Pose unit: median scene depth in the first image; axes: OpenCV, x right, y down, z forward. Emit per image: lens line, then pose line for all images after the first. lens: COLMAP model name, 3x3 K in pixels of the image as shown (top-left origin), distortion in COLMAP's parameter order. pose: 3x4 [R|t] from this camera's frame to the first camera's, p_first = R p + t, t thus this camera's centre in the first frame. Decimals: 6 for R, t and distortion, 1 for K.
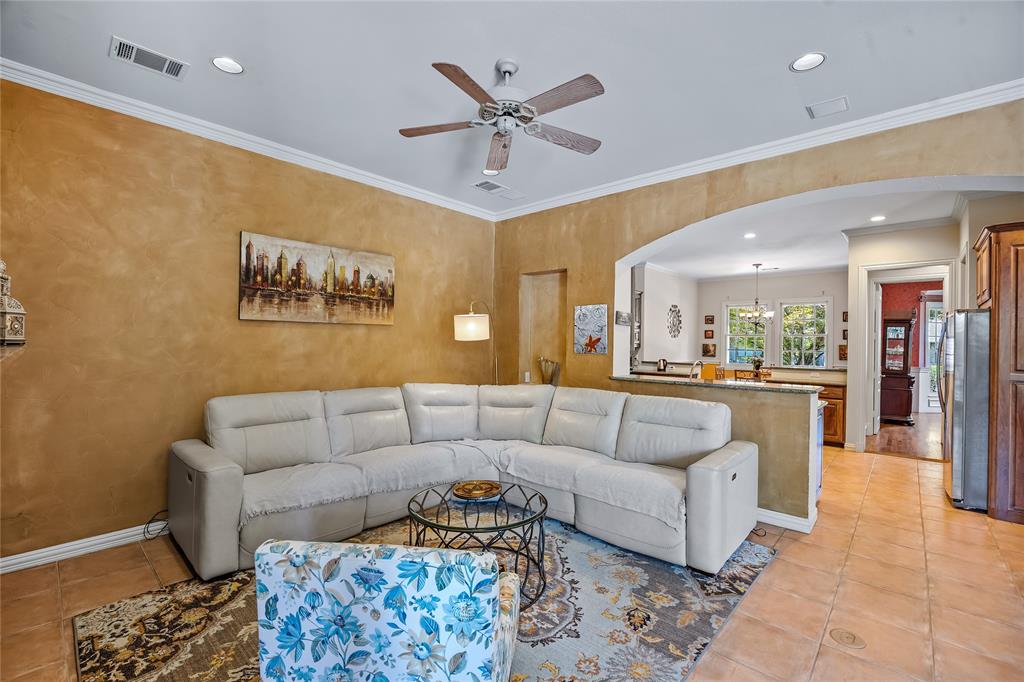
lens RADIAL K [[443.5, 0, 516.8], [0, 443.5, 337.7], [0, 0, 1]] dist [-0.018689, 0.001322]
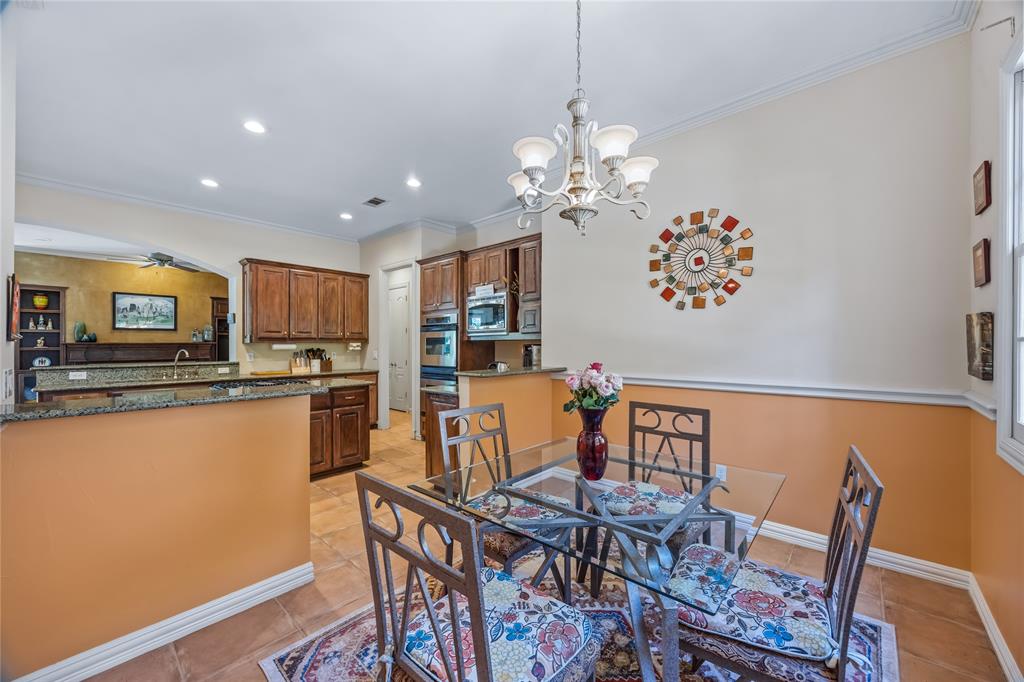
lens RADIAL K [[391.0, 0, 518.3], [0, 391.0, 343.1], [0, 0, 1]] dist [-0.005353, 0.000613]
pose [[0.010473, -0.019314, -0.999759, 1.642327], [0.014284, 0.999714, -0.019163, 0.076040], [0.999843, -0.014080, 0.010746, 2.145020]]
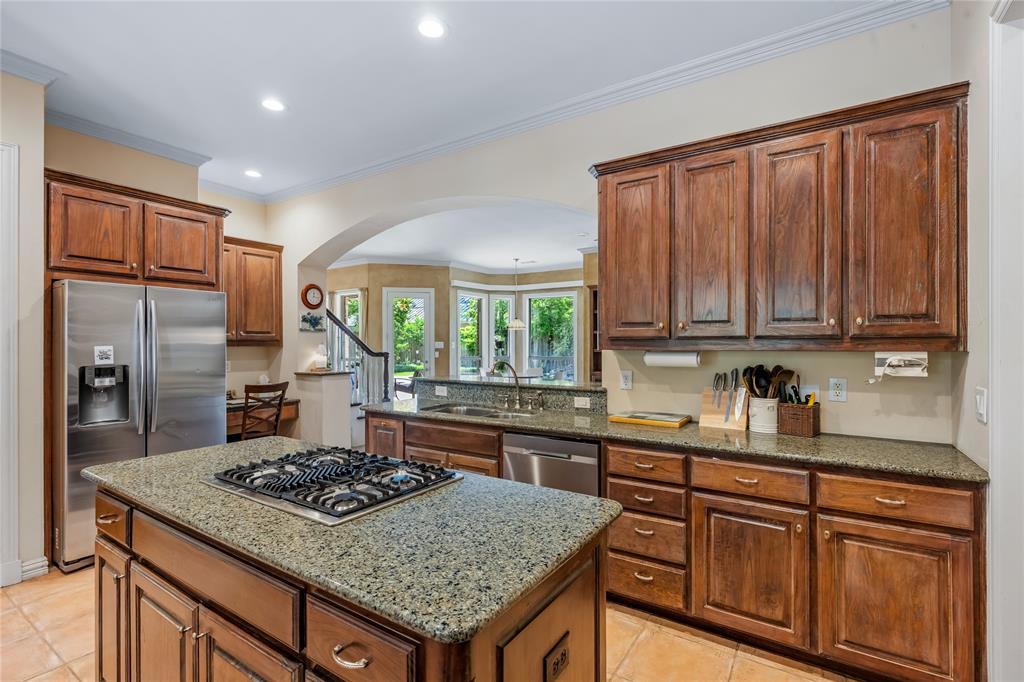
lens RADIAL K [[471.6, 0, 511.9], [0, 471.6, 343.7], [0, 0, 1]] dist [-0.006190, 0.003264]
pose [[-0.988890, -0.012767, -0.148097, 0.575688], [-0.010860, 0.999847, -0.013679, 0.038720], [0.148249, -0.011919, -0.988878, 1.961483]]
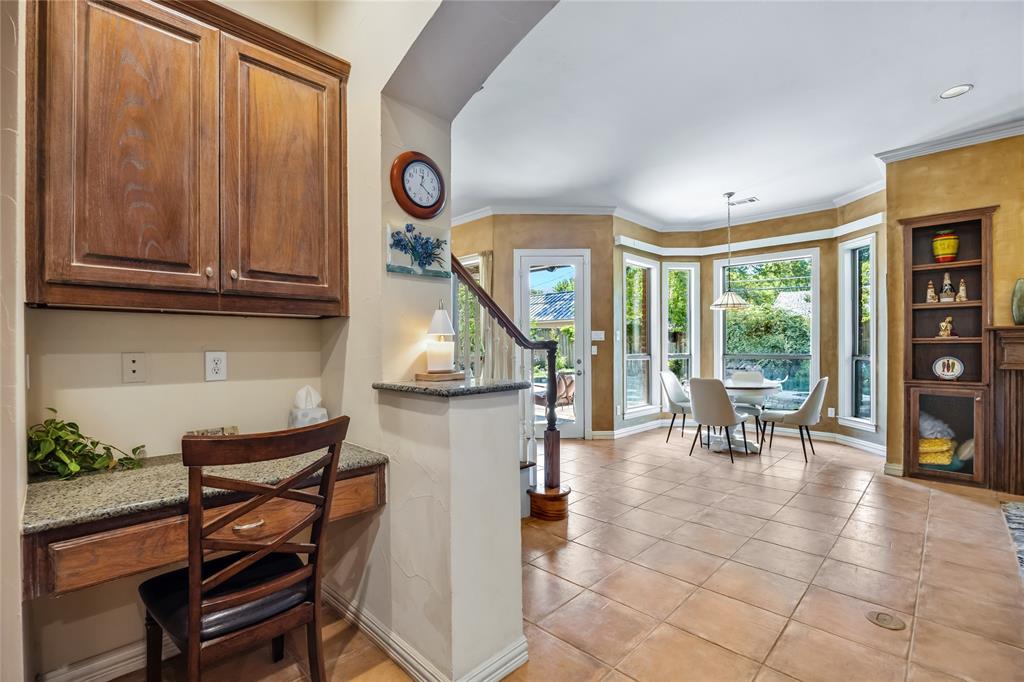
lens RADIAL K [[443.5, 0, 505.1], [0, 443.5, 348.8], [0, 0, 1]] dist [-0.018689, 0.001322]
pose [[-0.998615, -0.009729, 0.051712, 0.814570], [-0.010009, 0.999937, -0.005154, 0.071240], [-0.051659, -0.005664, -0.998649, 1.046123]]
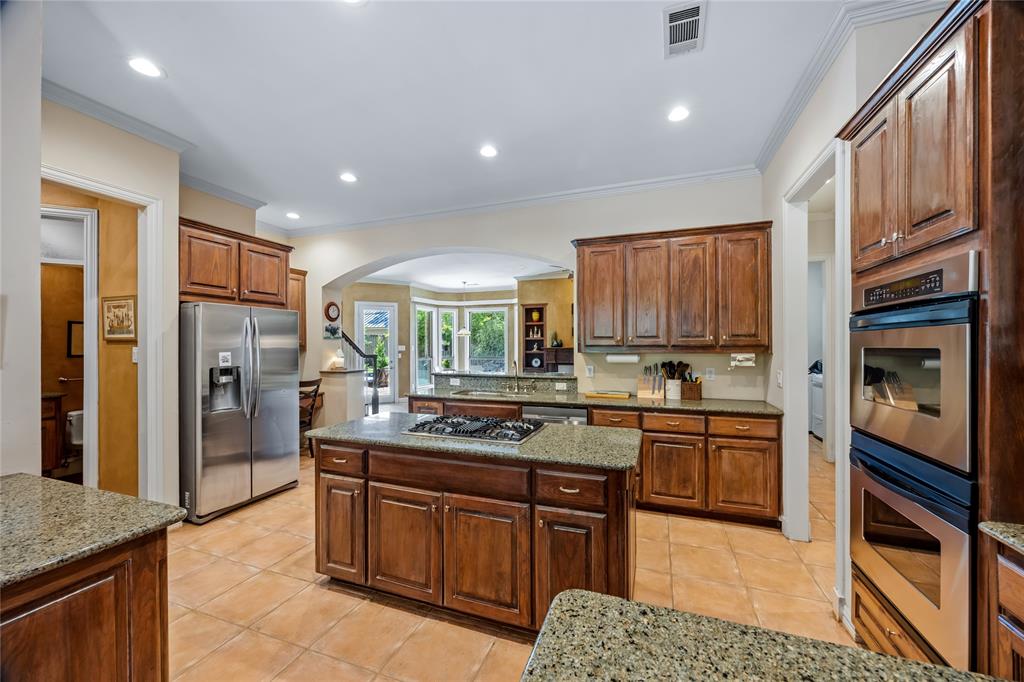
lens RADIAL K [[391.0, 0, 510.4], [0, 391.0, 344.3], [0, 0, 1]] dist [-0.005353, 0.000613]
pose [[-0.930627, -0.011947, -0.365775, 0.848966], [-0.005522, 0.999812, -0.018606, 0.034576], [0.365928, -0.015295, -0.930517, 2.111180]]
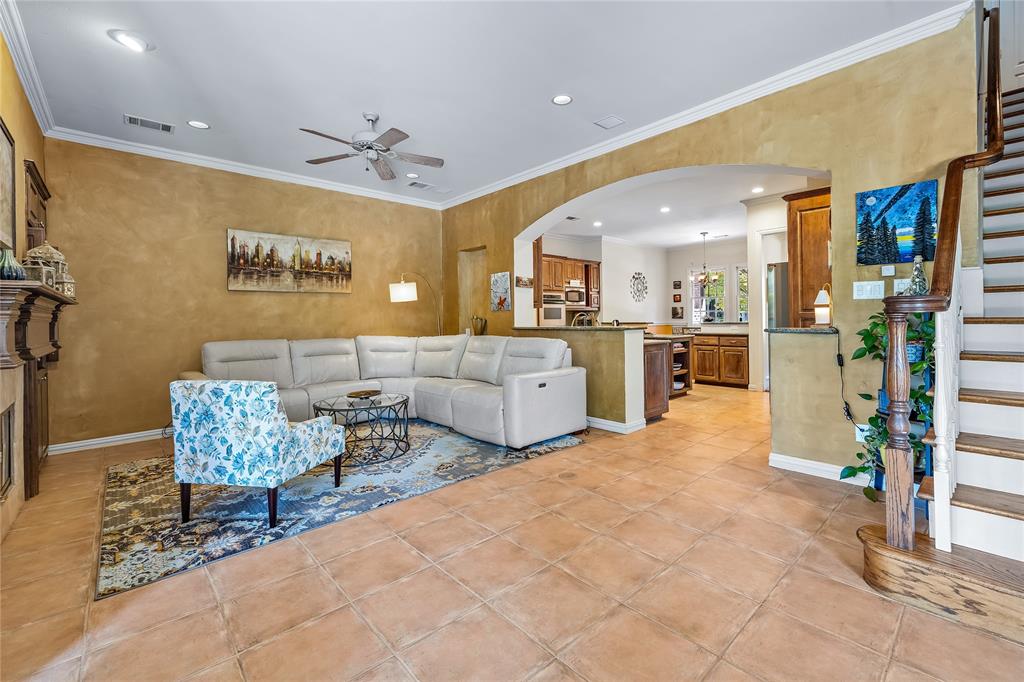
lens RADIAL K [[435.5, 0, 525.0], [0, 435.5, 312.6], [0, 0, 1]] dist [0.009839, -0.001180]
pose [[0.996018, -0.029165, -0.084249, 0.404337], [0.028899, 0.999573, -0.004383, 0.058863], [0.084341, 0.001931, 0.996435, -0.304367]]
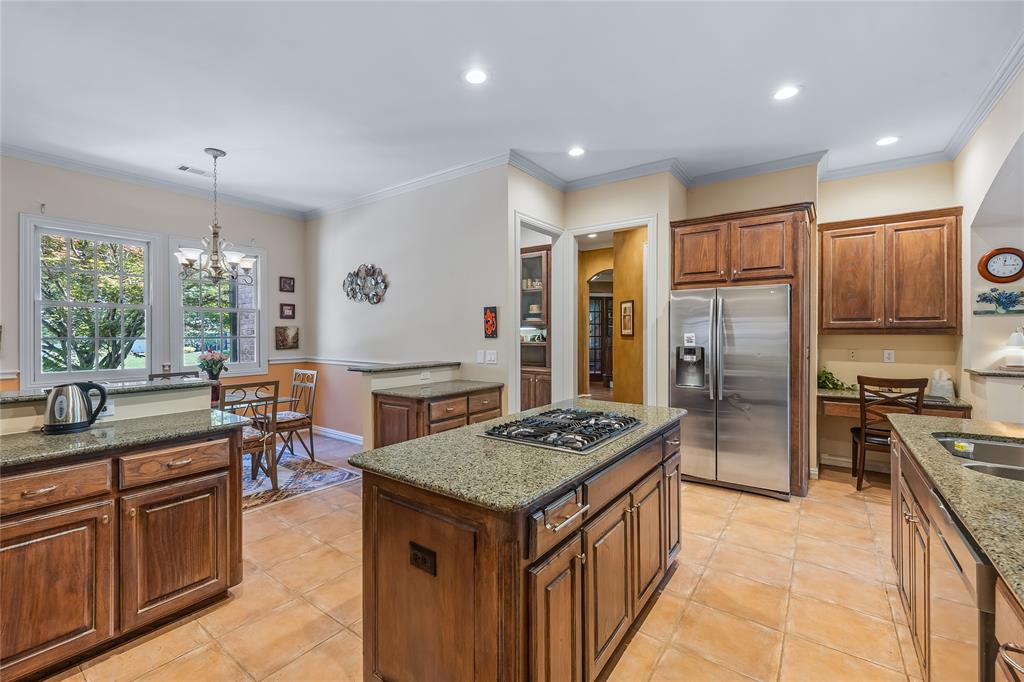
lens RADIAL K [[435.5, 0, 493.8], [0, 435.5, 334.3], [0, 0, 1]] dist [0.009839, -0.001180]
pose [[-0.072759, -0.016468, 0.997214, 0.134674], [-0.012622, 0.999799, 0.015590, 0.031244], [-0.997270, -0.011453, -0.072953, 1.648482]]
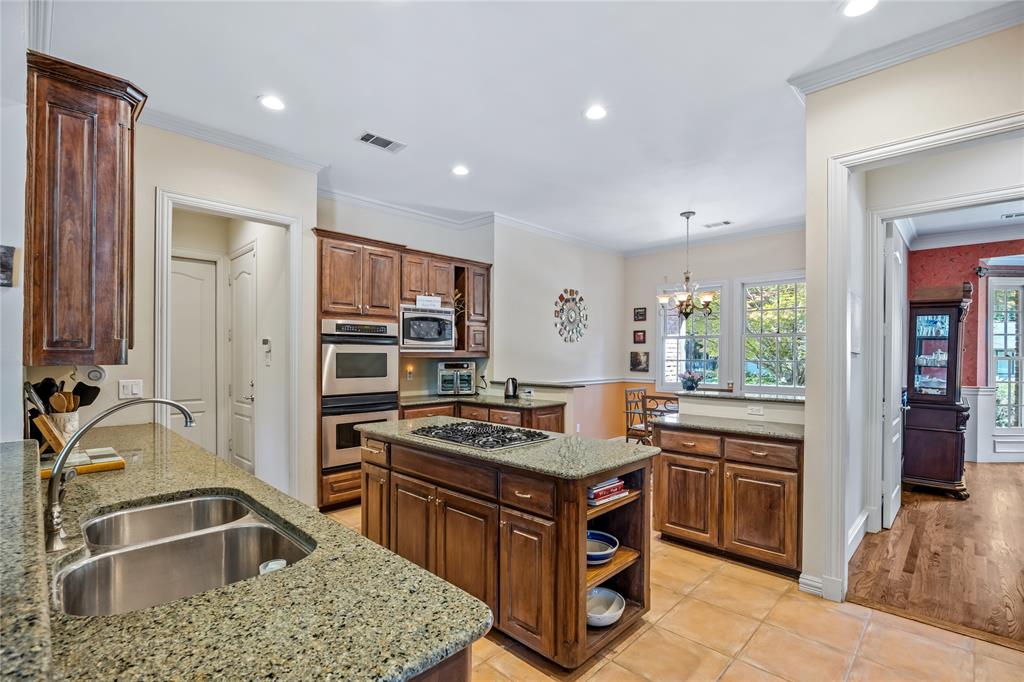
lens RADIAL K [[471.6, 0, 516.9], [0, 471.6, 353.8], [0, 0, 1]] dist [-0.006190, 0.003264]
pose [[0.999551, -0.010536, -0.028038, 0.745466], [0.010770, 0.999908, 0.008193, 0.026020], [0.027949, -0.008492, 0.999573, 0.817481]]
